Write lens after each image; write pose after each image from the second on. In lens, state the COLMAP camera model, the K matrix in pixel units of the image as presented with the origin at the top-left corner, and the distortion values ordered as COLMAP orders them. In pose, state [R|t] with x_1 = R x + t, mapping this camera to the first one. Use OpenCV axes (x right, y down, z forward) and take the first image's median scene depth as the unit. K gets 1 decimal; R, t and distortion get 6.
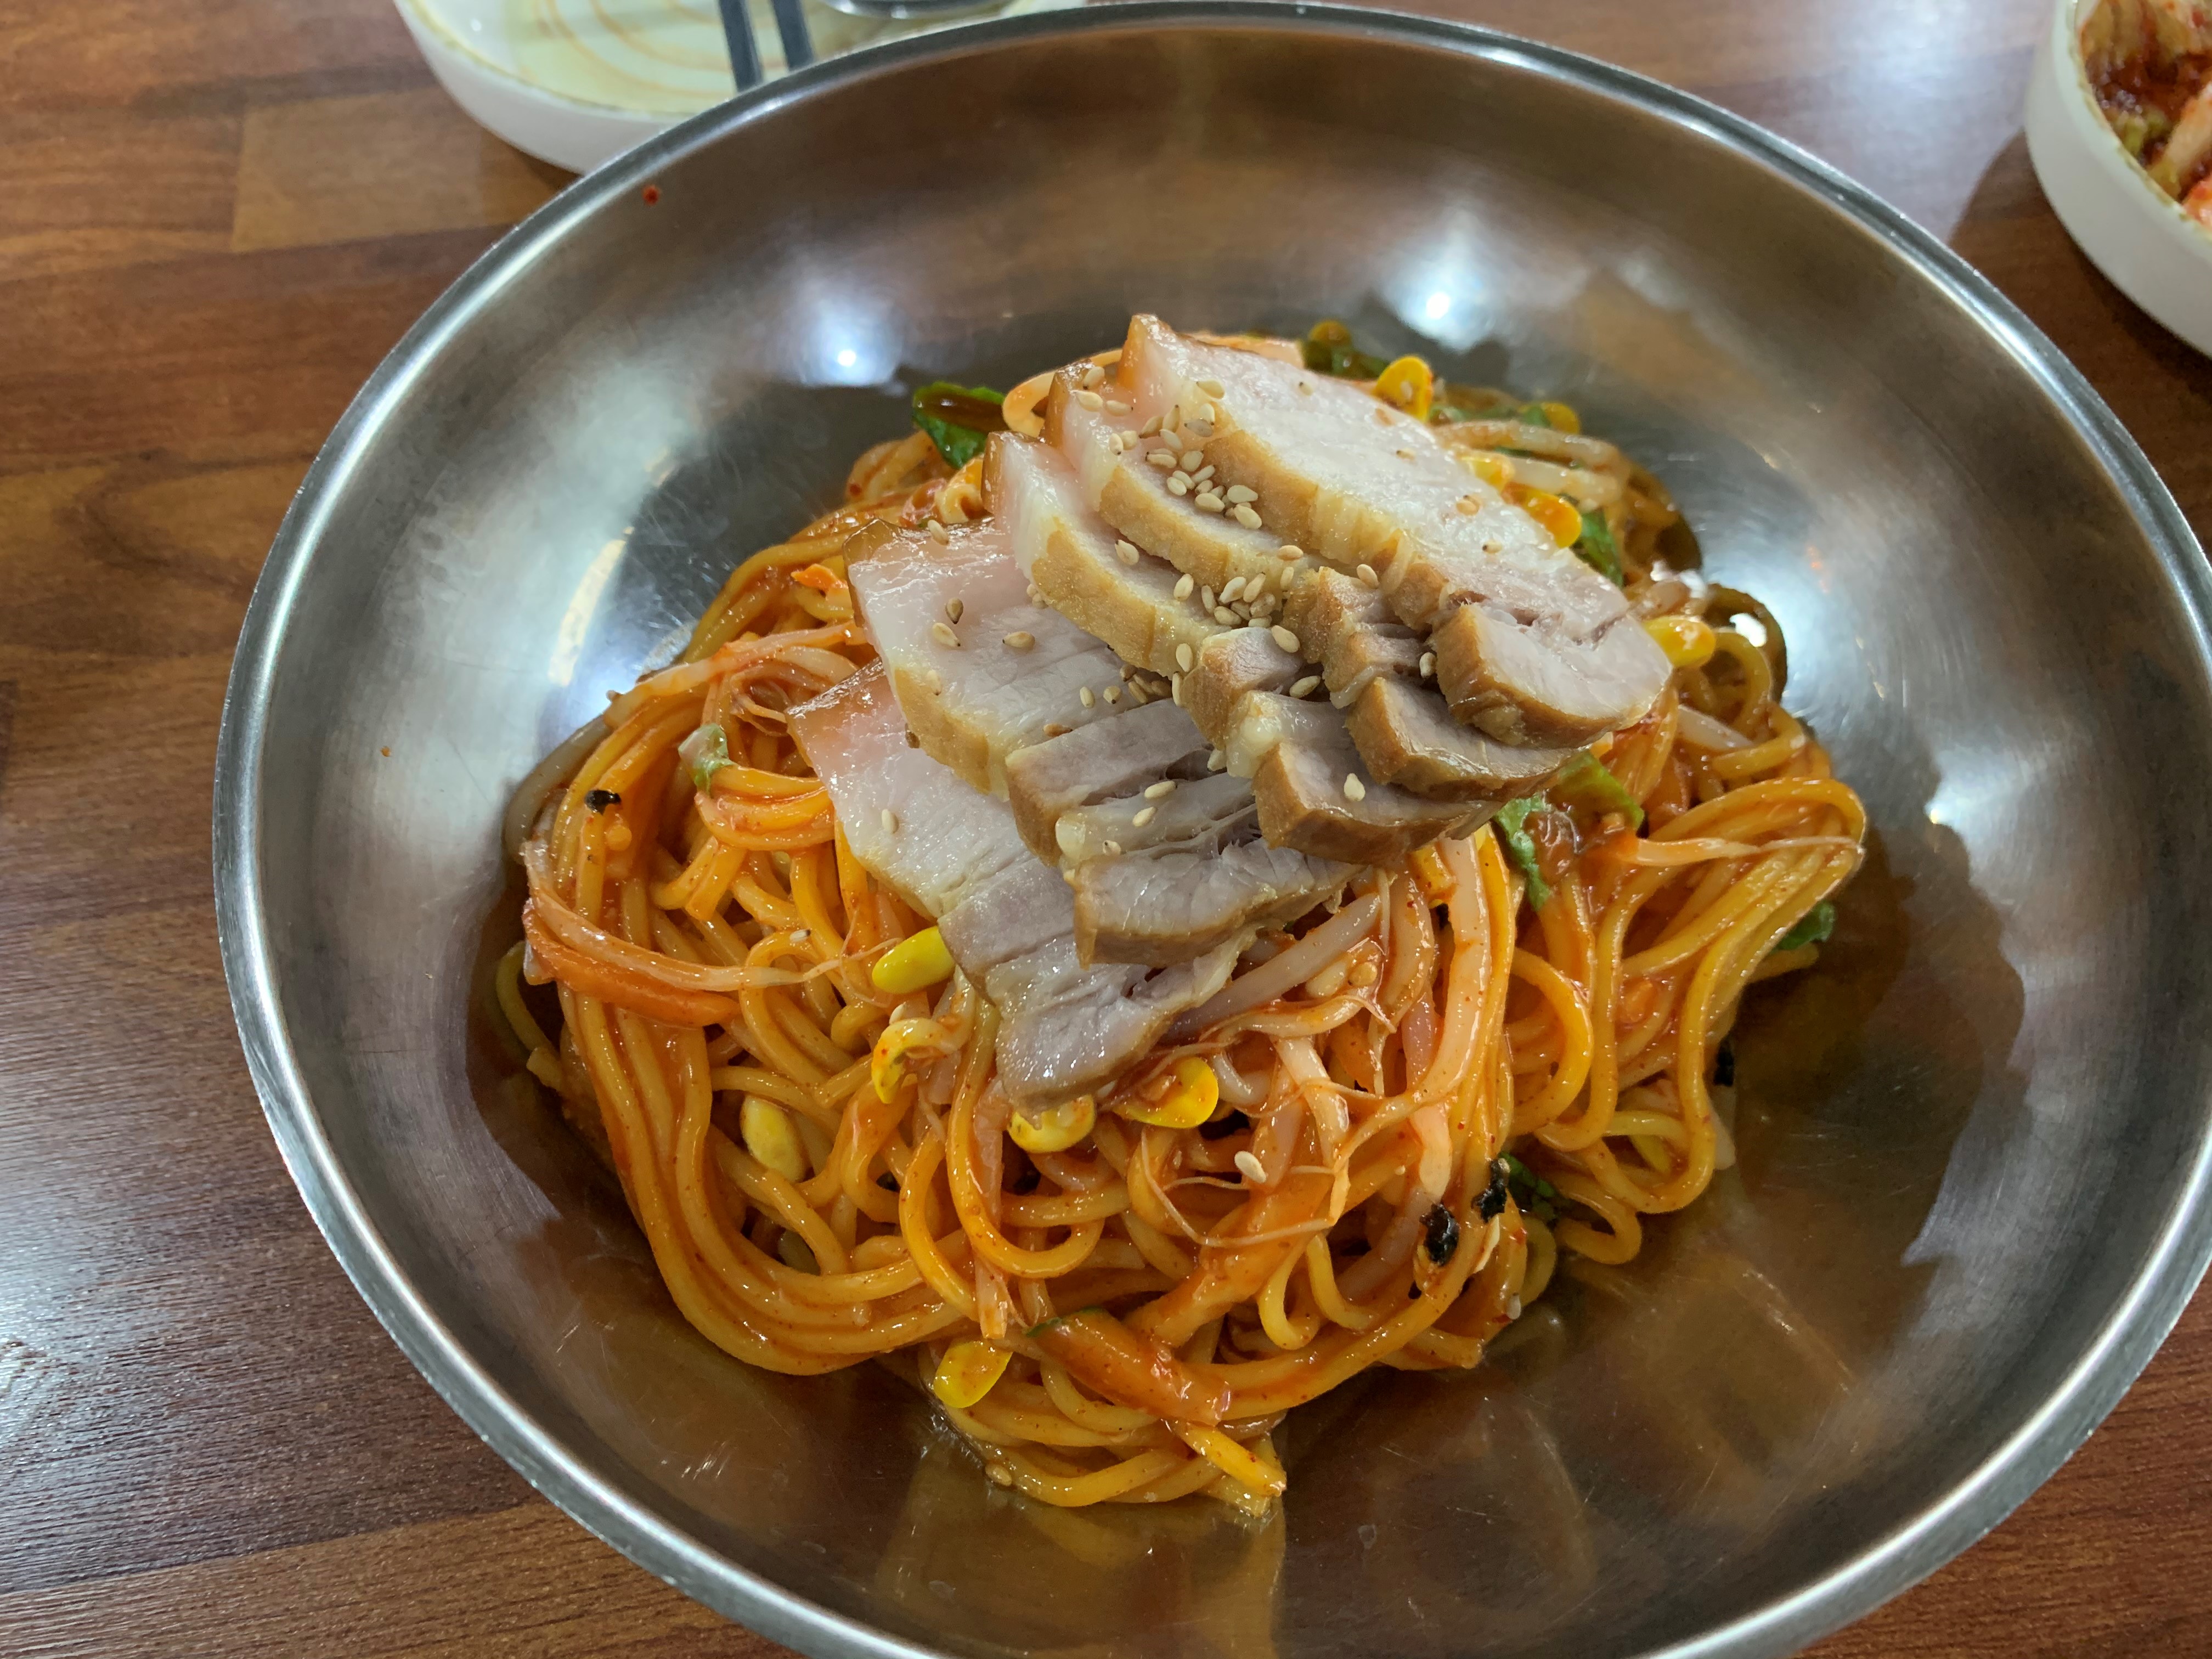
lens RADIAL K [[1767.8, 0, 1105.1], [0, 1767.8, 792.8], [0, 0, 1]] dist [0.088076, -0.235511]
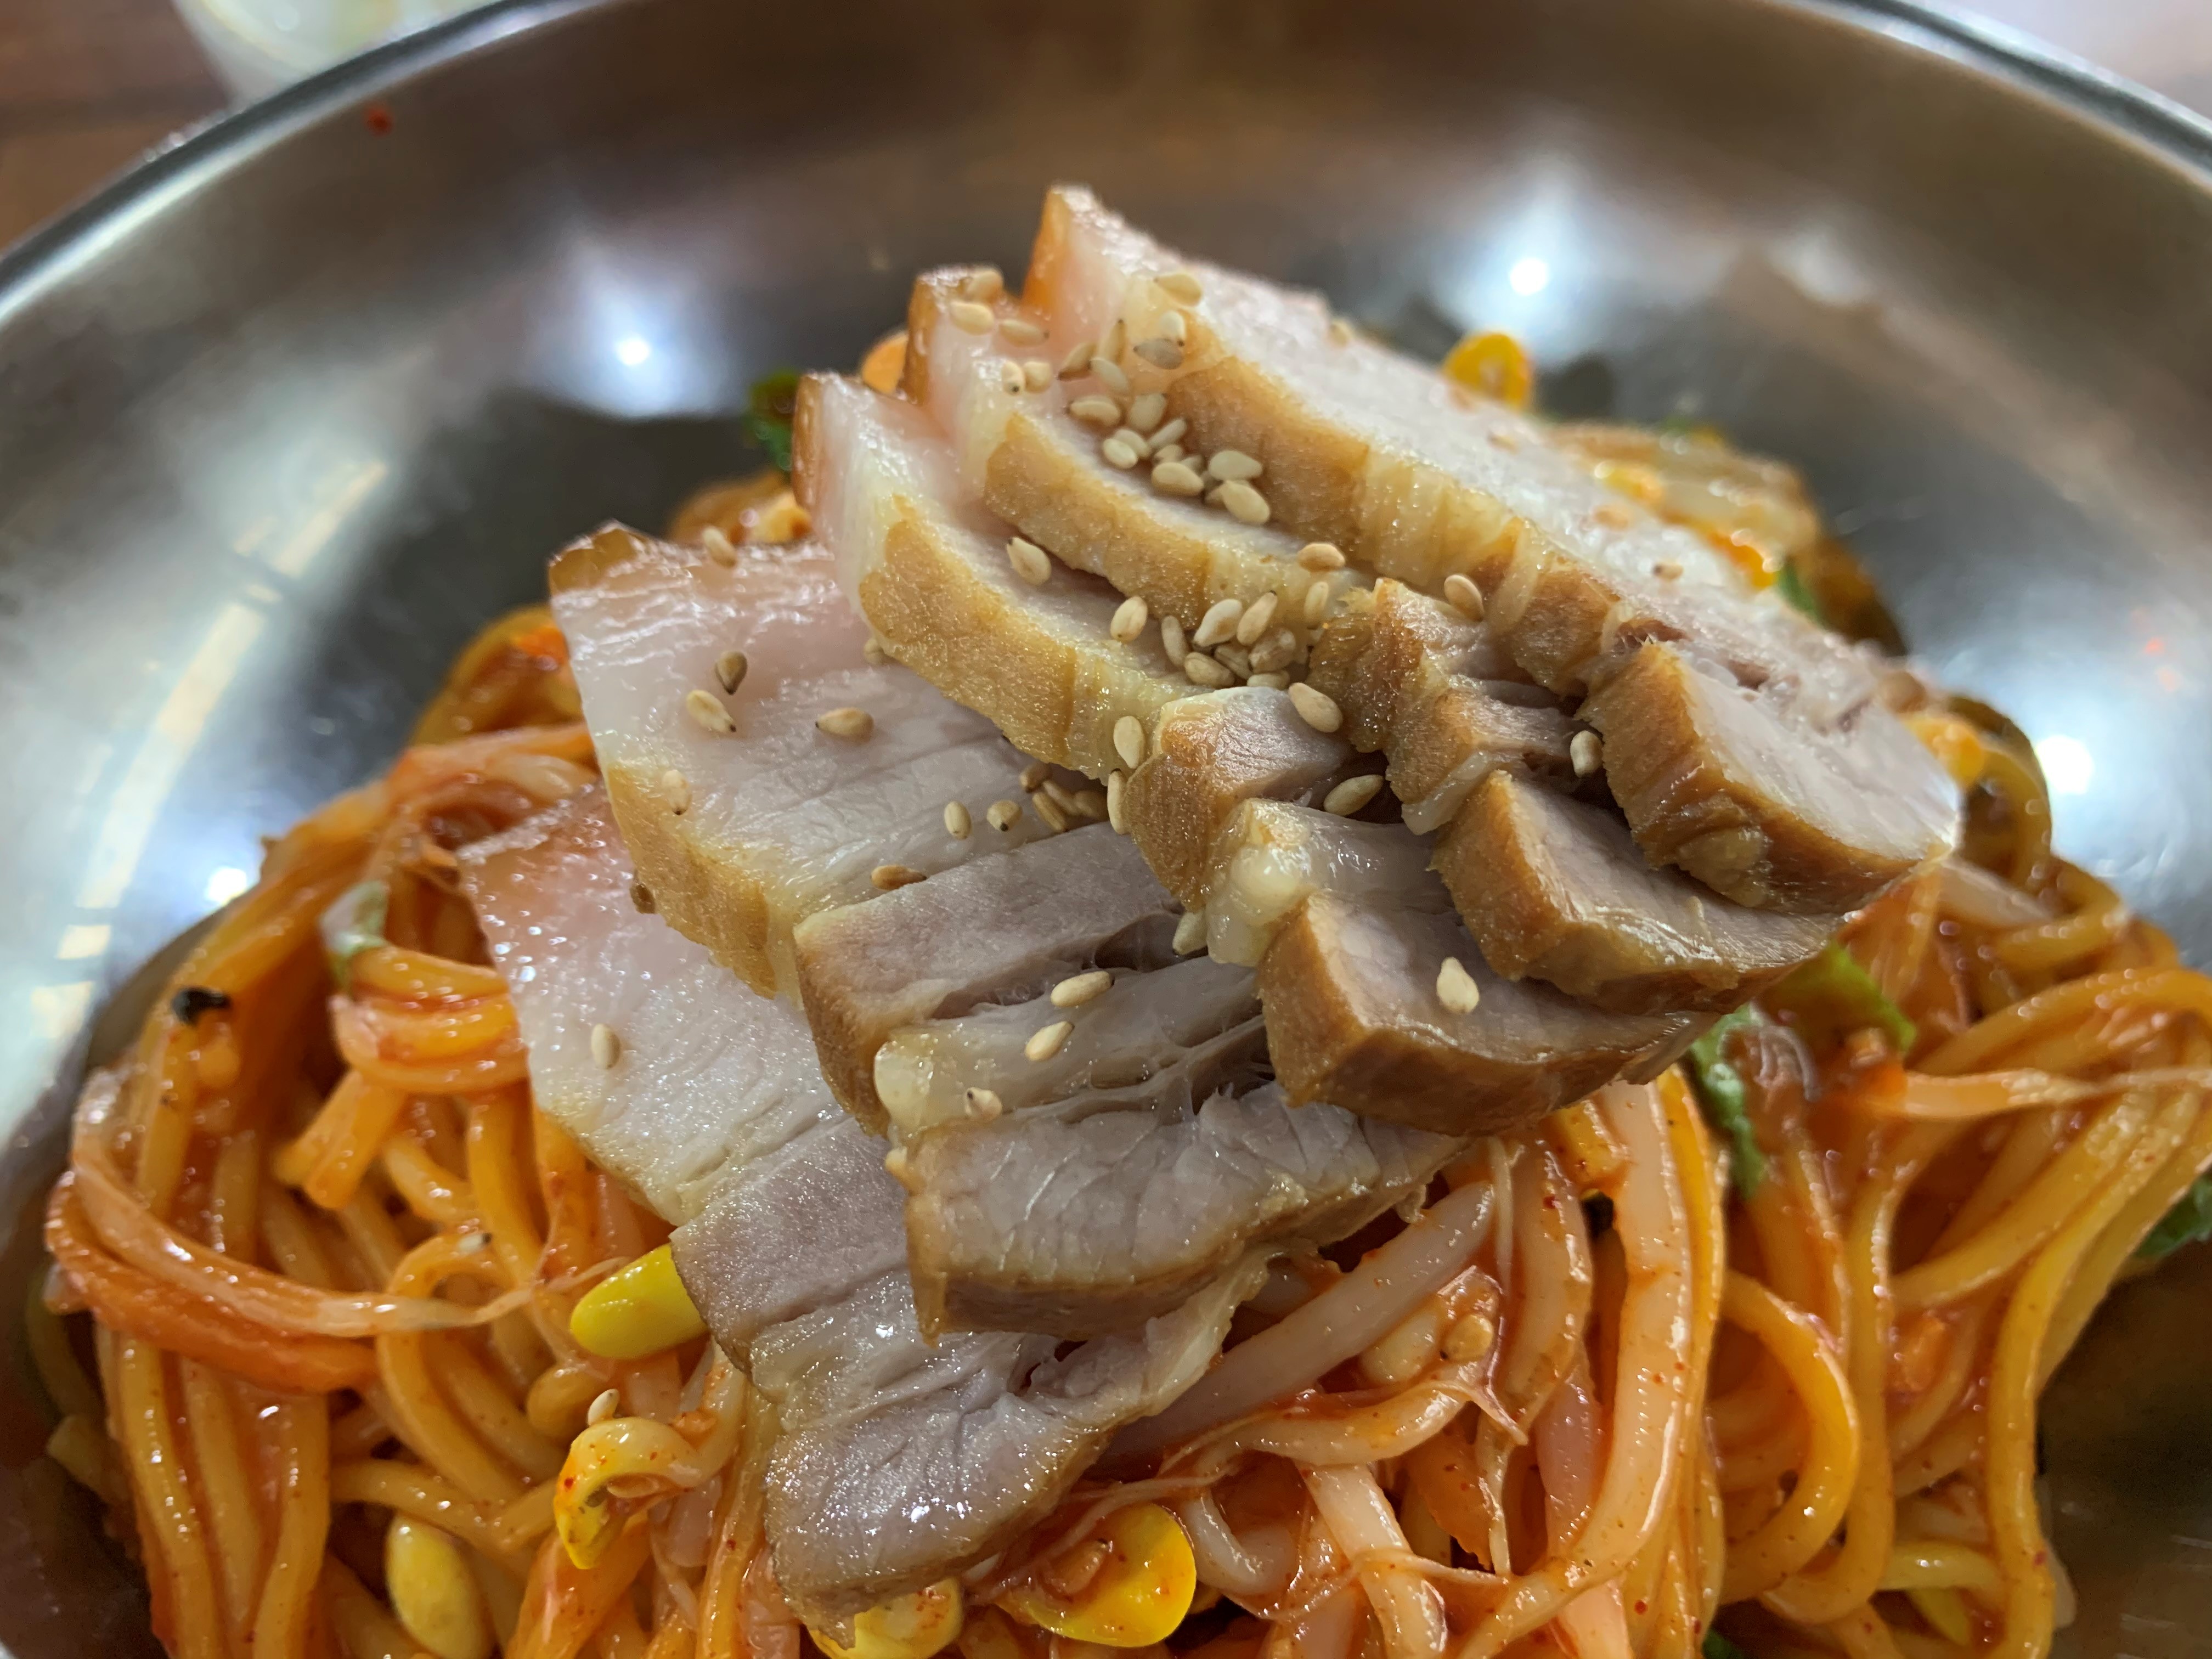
lens RADIAL K [[1767.8, 0, 1105.1], [0, 1767.8, 792.8], [0, 0, 1]] dist [0.088076, -0.235511]
pose [[0.999993, 0.001233, -0.003492, 0.038097], [-0.001610, 0.993914, -0.110147, -0.001522], [0.003335, 0.110152, 0.993909, 0.448221]]
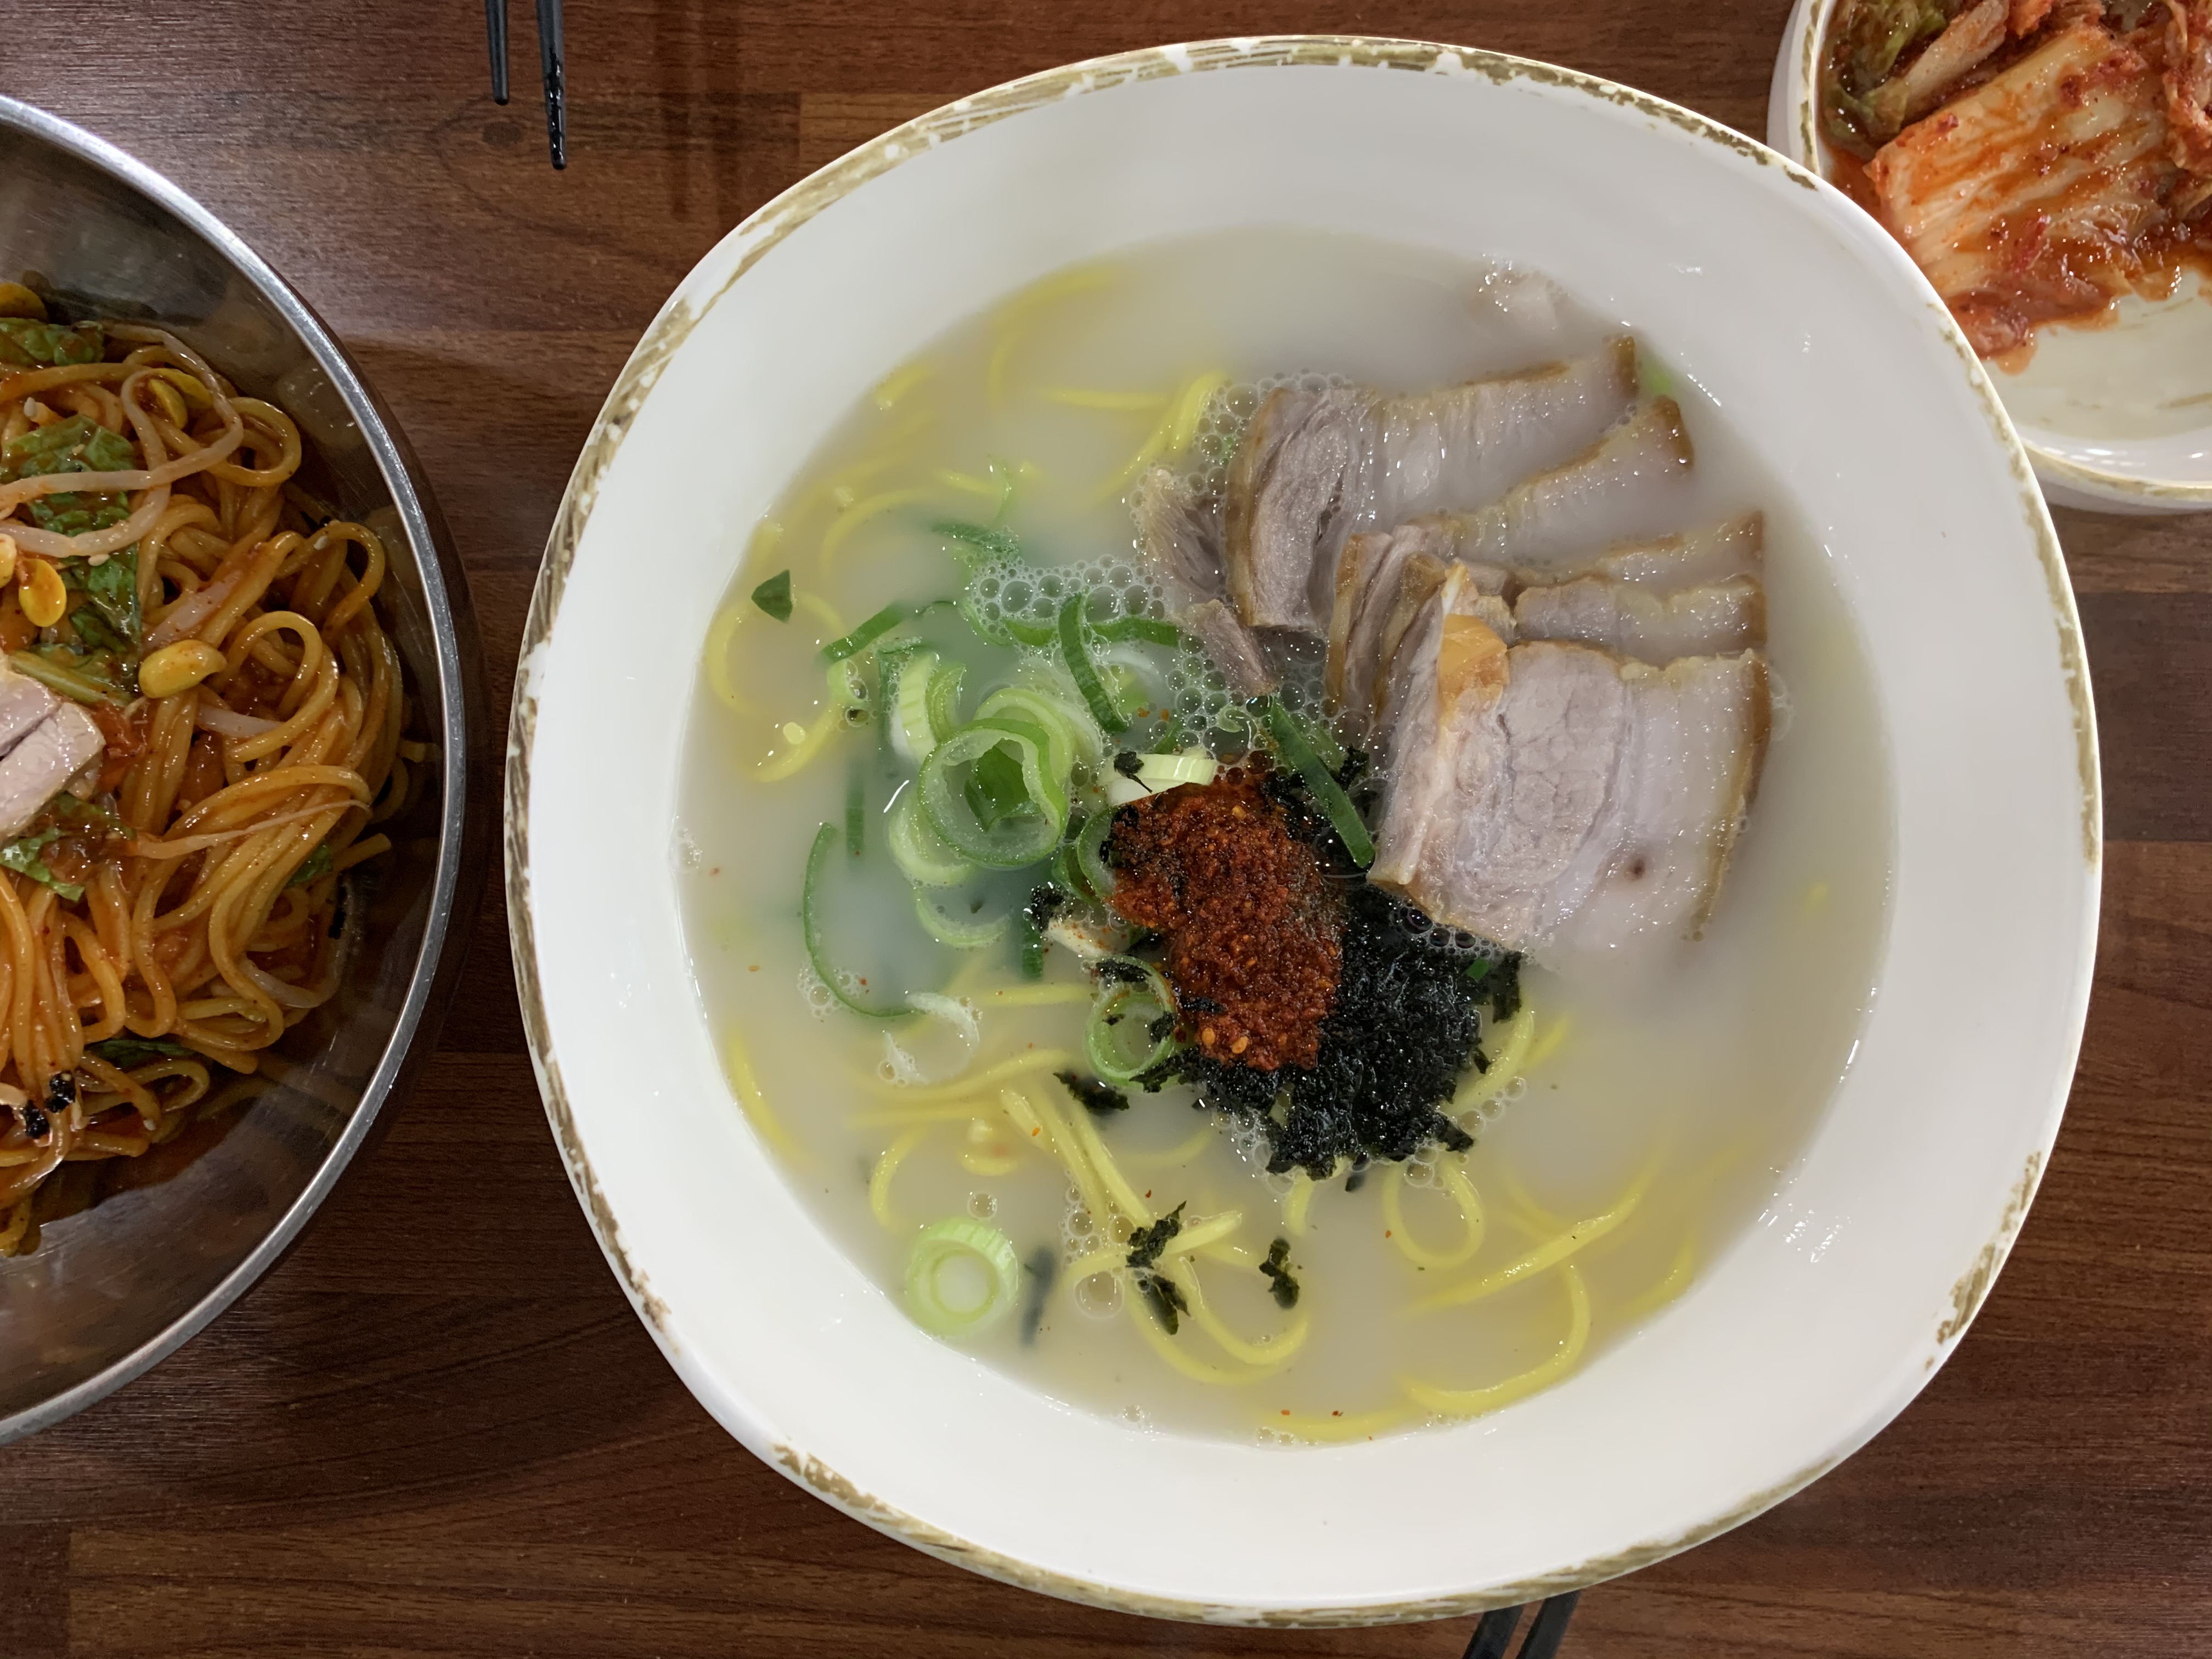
lens RADIAL K [[1677.7, 0, 1112.9], [0, 1677.7, 802.1], [0, 0, 1]] dist [0.065386, -0.122161]
pose [[0.995437, -0.093774, -0.017654, 1.232773], [0.090625, 0.871163, 0.482558, -0.652652], [-0.029872, -0.481956, 0.875686, -0.202040]]
